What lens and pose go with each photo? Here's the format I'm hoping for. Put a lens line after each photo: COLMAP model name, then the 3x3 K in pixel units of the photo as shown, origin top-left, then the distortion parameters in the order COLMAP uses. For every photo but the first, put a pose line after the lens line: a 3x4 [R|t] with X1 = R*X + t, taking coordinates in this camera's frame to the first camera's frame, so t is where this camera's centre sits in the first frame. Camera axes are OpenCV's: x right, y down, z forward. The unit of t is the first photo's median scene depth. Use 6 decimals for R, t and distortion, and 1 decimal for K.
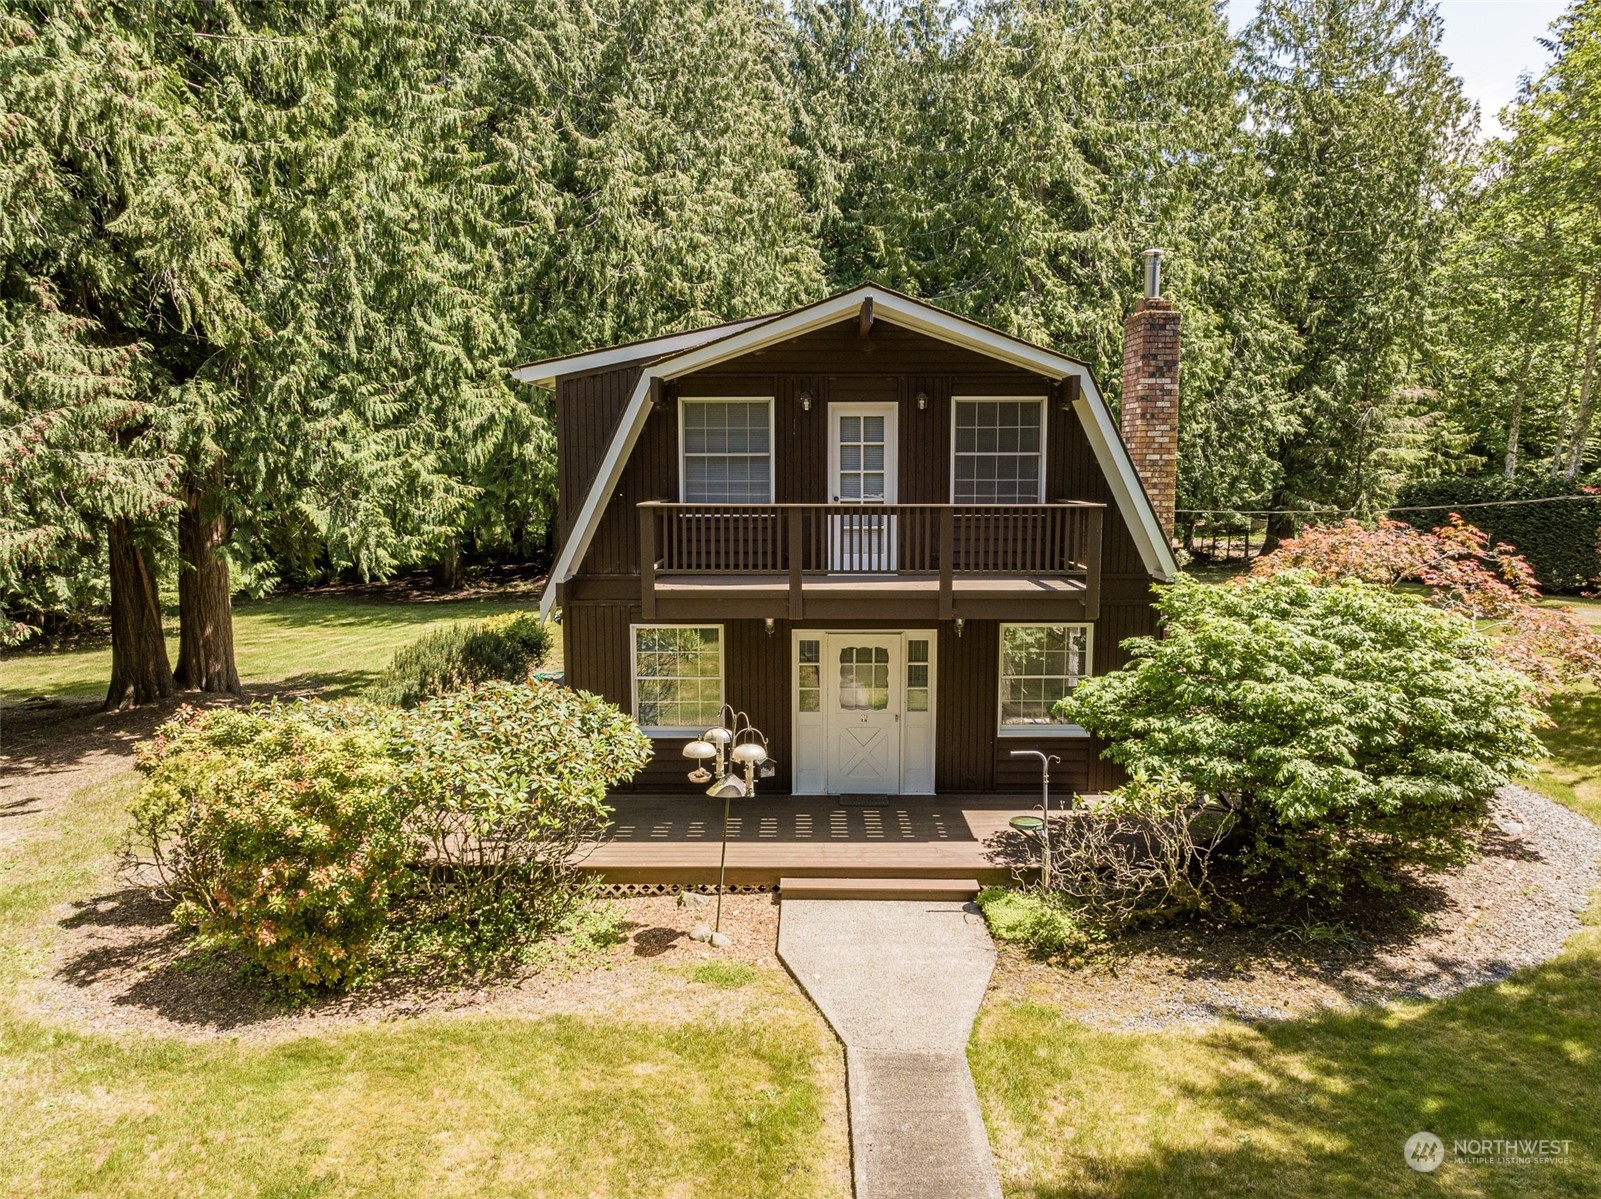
lens RADIAL K [[1134.7, 0, 800.5], [0, 1134.7, 599.5], [0, 0, 1]] dist [-0.042509, 0.024214]
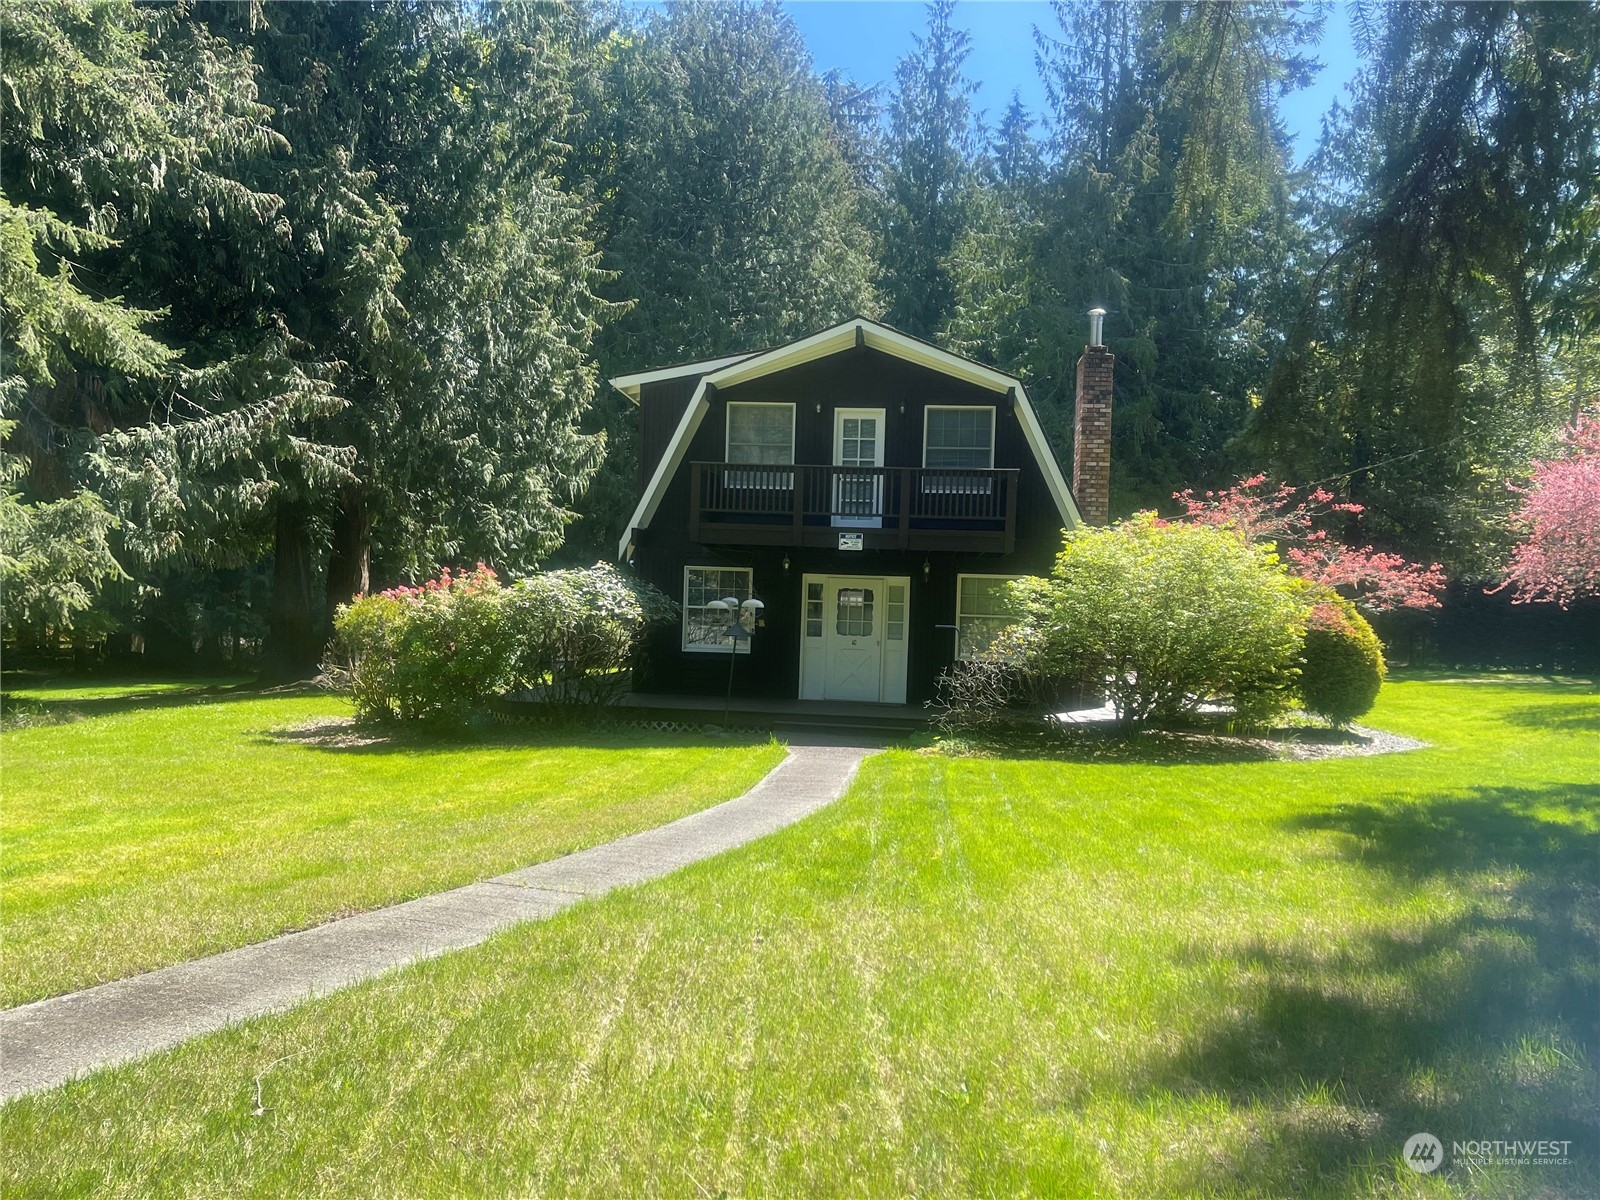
lens RADIAL K [[1206.5, 0, 800.0], [0, 1206.5, 600.0], [0, 0, 1]] dist [0.046490, 0.001330]
pose [[0.995516, 0.034374, -0.088125, 0.116389], [-0.045444, 0.990878, -0.126869, 0.238208], [0.082960, 0.130304, 0.987997, -0.409946]]
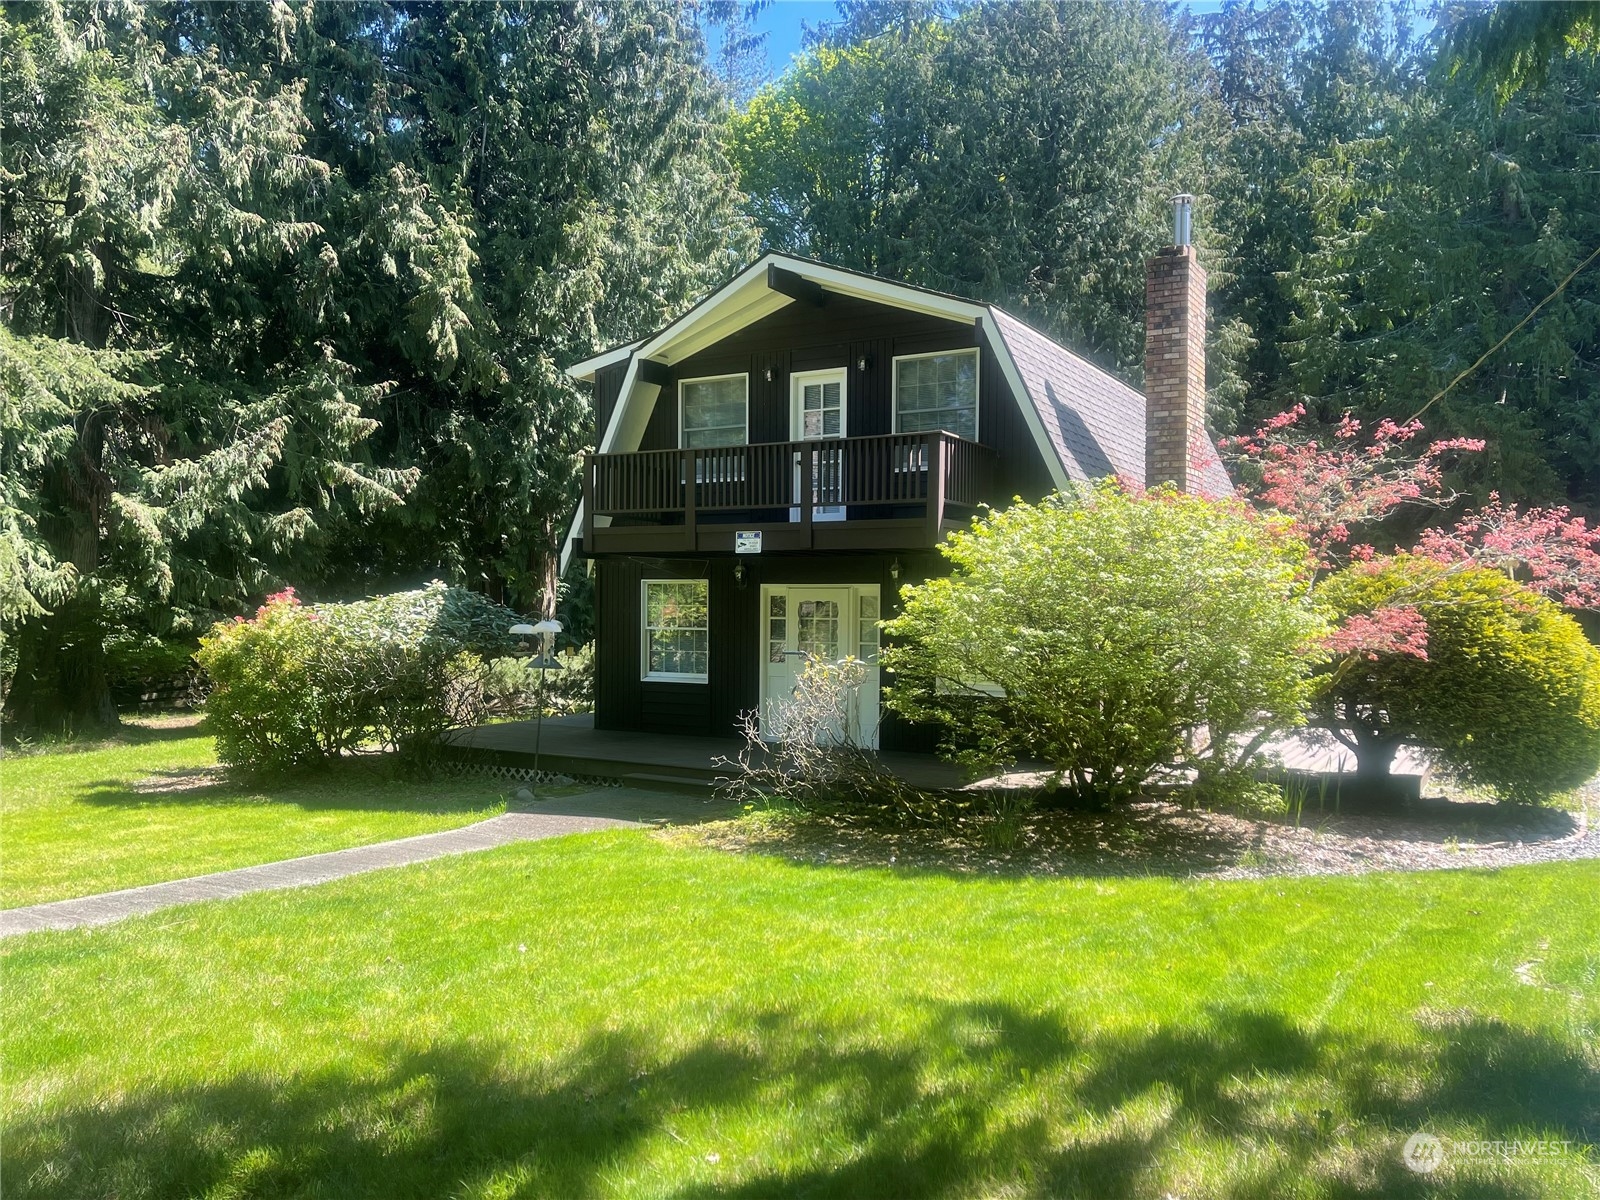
lens RADIAL K [[1206.5, 0, 800.0], [0, 1206.5, 600.0], [0, 0, 1]] dist [0.046490, 0.001330]
pose [[0.865282, 0.006254, -0.501246, 0.597442], [-0.070431, 0.991520, -0.109211, 0.163179], [0.496313, 0.129802, 0.858385, 0.034986]]
